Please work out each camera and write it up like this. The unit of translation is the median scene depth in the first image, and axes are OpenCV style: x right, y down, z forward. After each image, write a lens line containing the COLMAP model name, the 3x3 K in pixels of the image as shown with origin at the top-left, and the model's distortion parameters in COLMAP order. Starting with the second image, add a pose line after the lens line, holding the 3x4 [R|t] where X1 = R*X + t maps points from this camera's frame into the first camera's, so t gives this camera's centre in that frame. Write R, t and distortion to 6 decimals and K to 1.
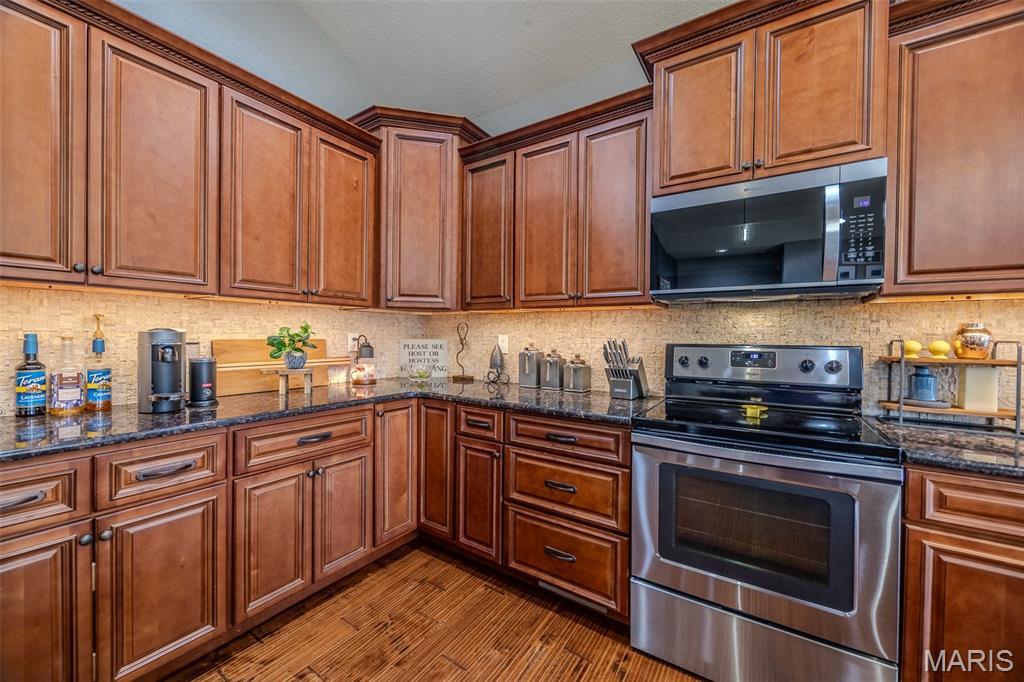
lens RADIAL K [[393.7, 0, 519.2], [0, 393.7, 341.3], [0, 0, 1]] dist [-0.000271, 0.000525]
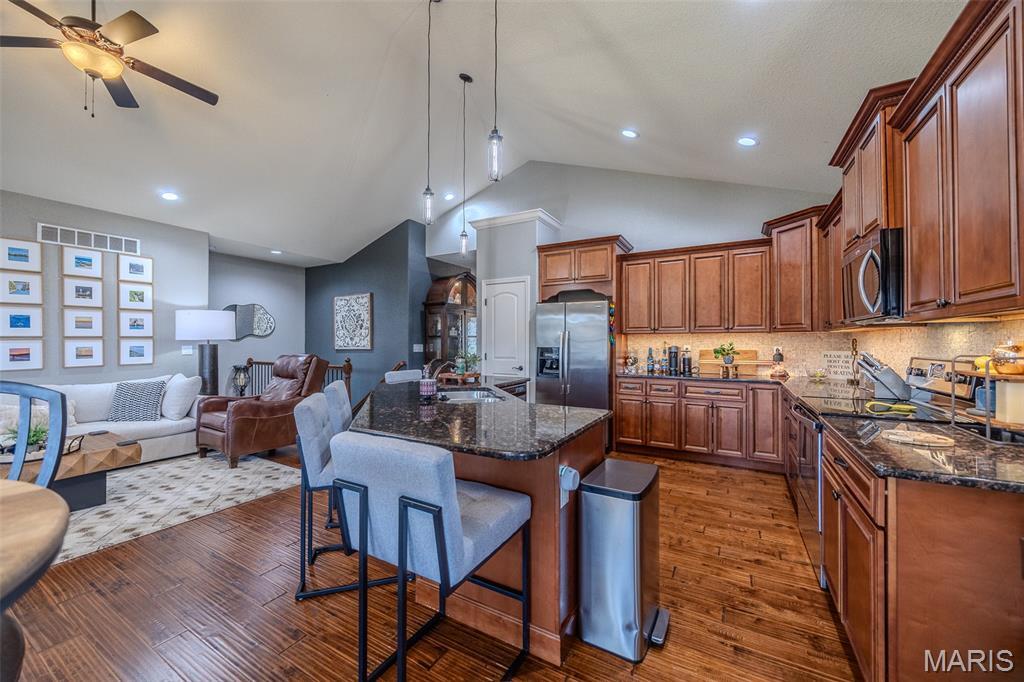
lens RADIAL K [[393.7, 0, 520.5], [0, 393.7, 341.0], [0, 0, 1]] dist [-0.000271, 0.000525]
pose [[0.067818, -0.015028, -0.997585, 1.604115], [-0.012280, 0.999798, -0.015896, -0.006854], [0.997622, 0.013328, 0.067619, -0.286783]]
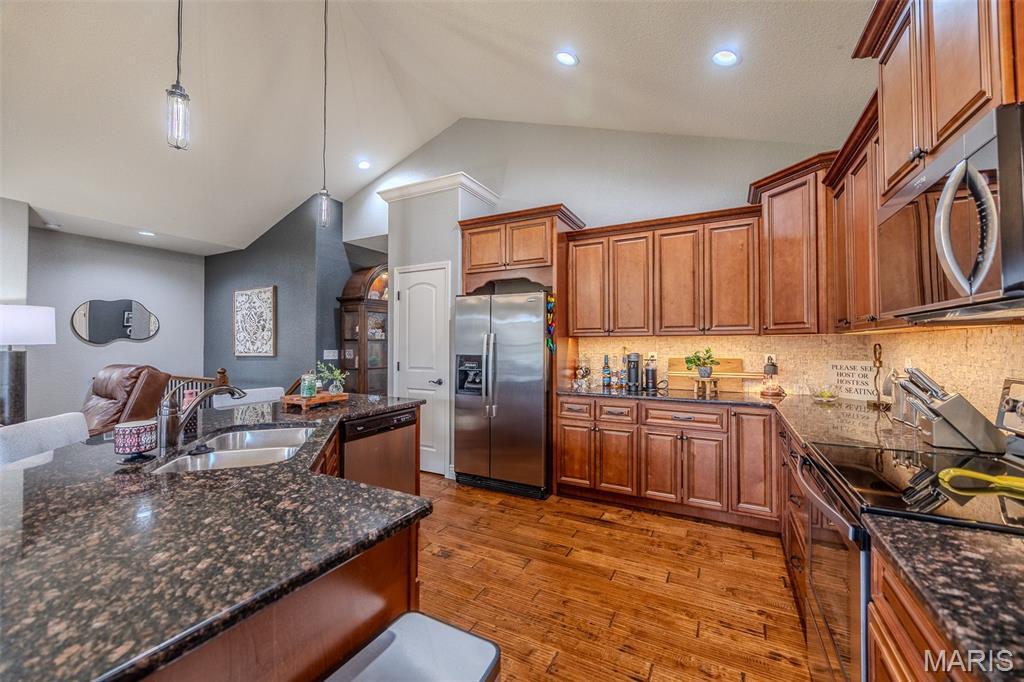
lens RADIAL K [[393.7, 0, 528.9], [0, 393.7, 340.5], [0, 0, 1]] dist [-0.000271, 0.000525]
pose [[0.100607, -0.023235, -0.994655, 1.012824], [-0.010794, 0.999643, -0.024443, -0.034813], [0.994868, 0.013195, 0.100320, 0.150894]]
